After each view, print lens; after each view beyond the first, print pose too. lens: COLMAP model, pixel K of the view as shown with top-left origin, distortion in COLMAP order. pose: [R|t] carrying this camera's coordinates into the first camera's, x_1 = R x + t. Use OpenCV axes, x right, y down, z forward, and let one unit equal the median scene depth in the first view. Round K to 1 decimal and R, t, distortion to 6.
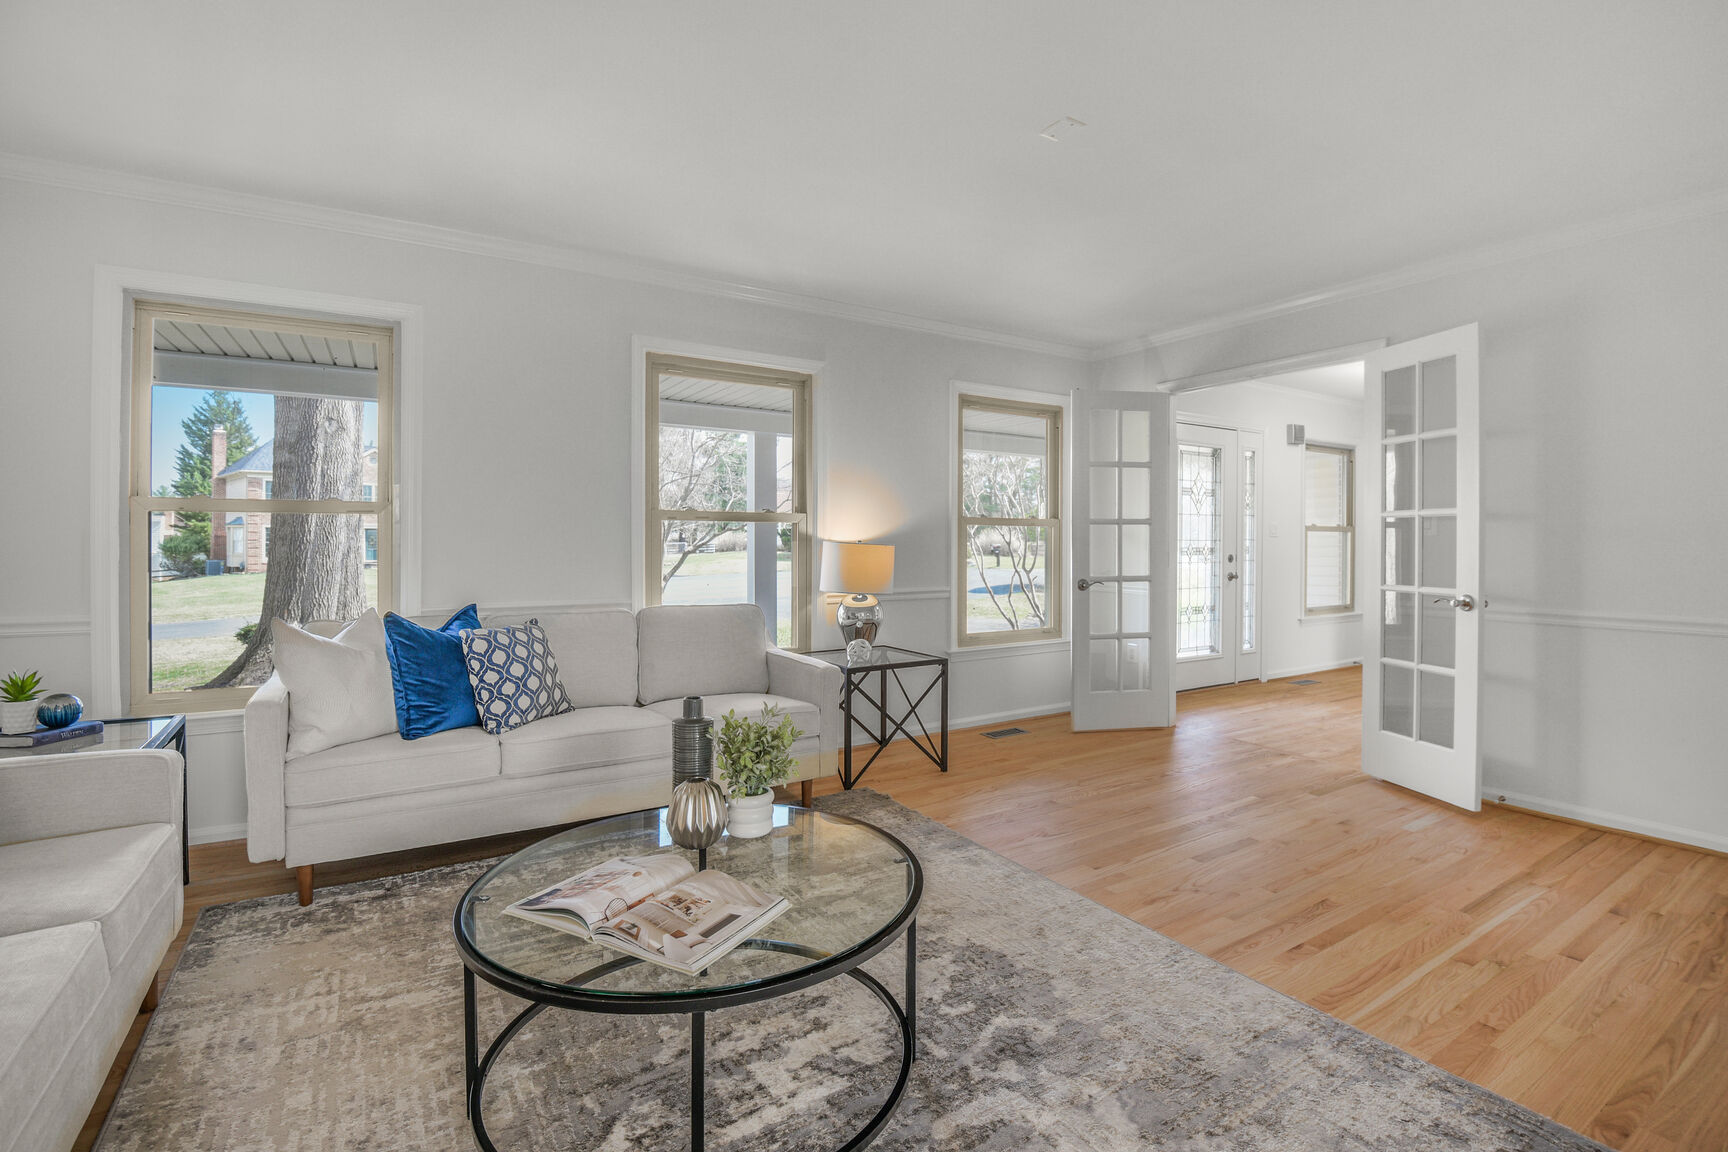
lens RADIAL K [[796.5, 0, 862.4], [0, 796.5, 568.6], [0, 0, 1]] dist [0.005439, -0.009860]
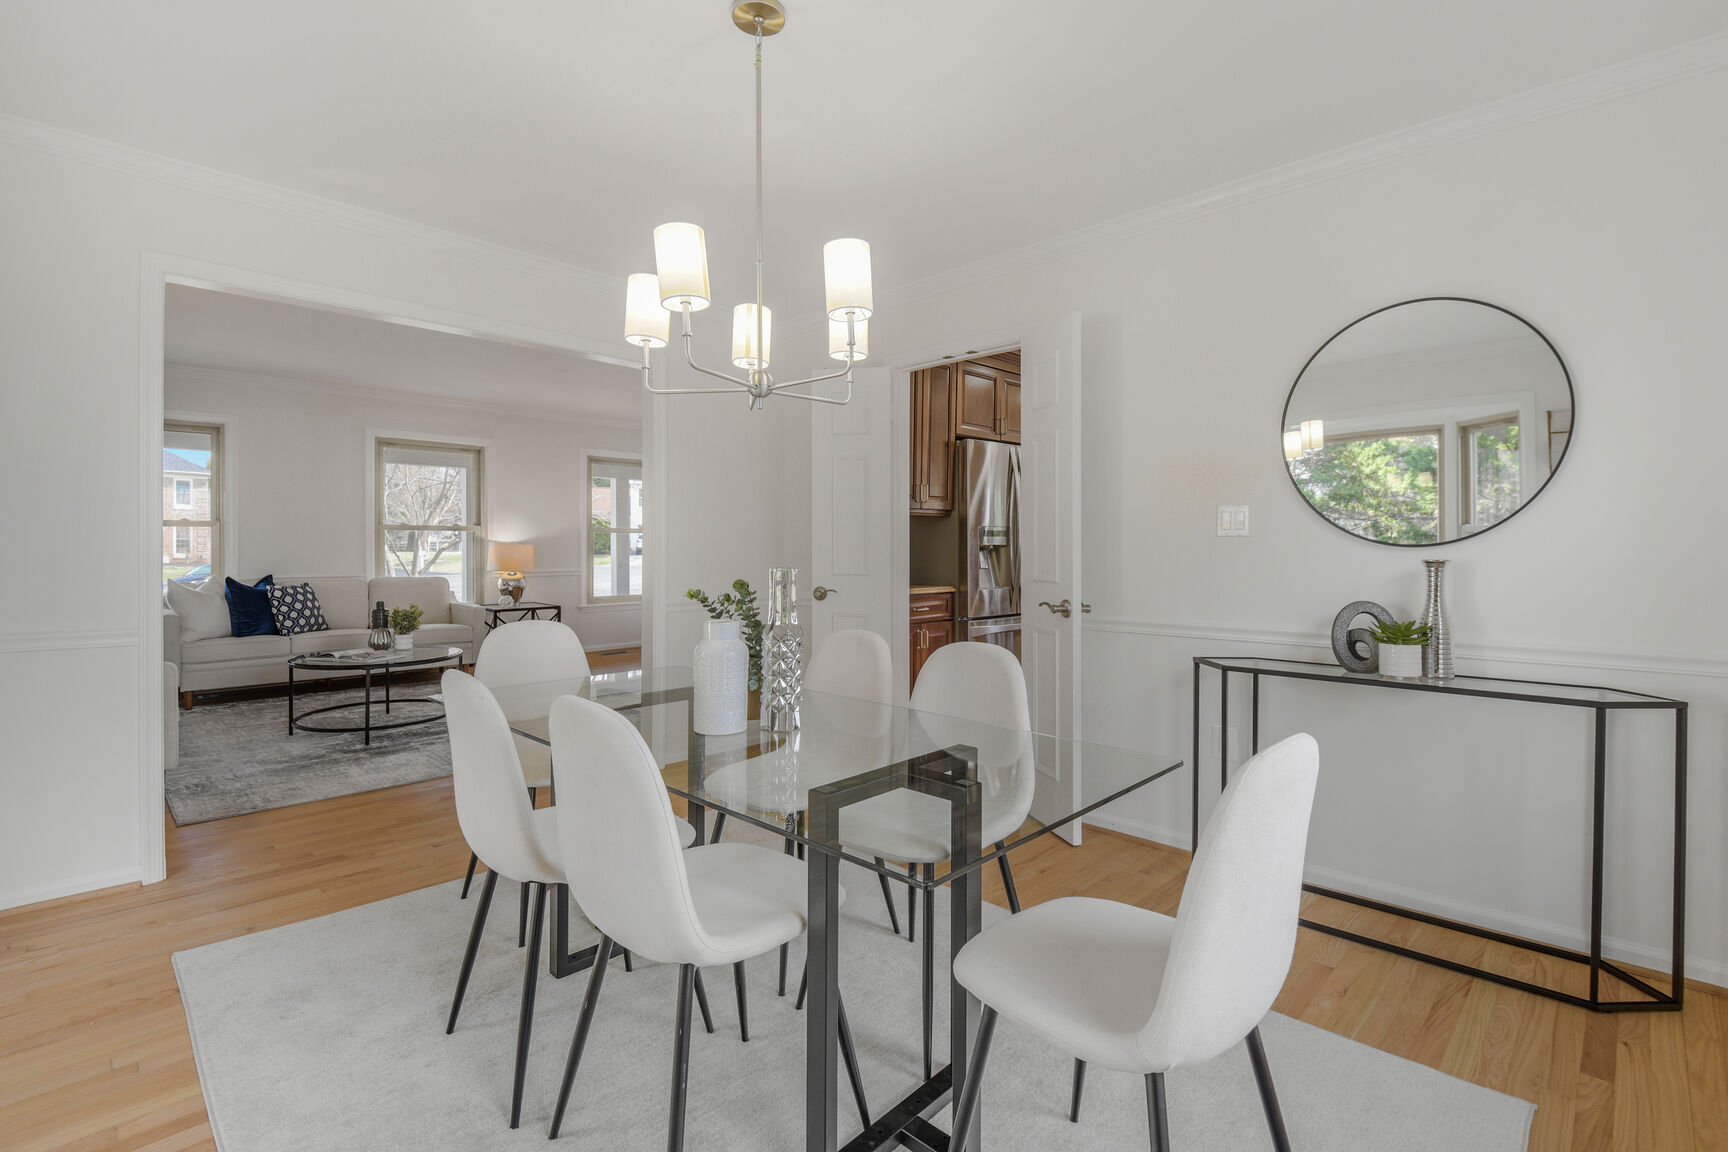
lens RADIAL K [[796.5, 0, 869.0], [0, 796.5, 561.6], [0, 0, 1]] dist [0.005439, -0.009860]
pose [[0.970024, -0.002967, 0.242991, 0.468925], [0.004725, 0.999967, -0.006654, 0.035099], [-0.242964, 0.007603, 0.970006, -1.281686]]
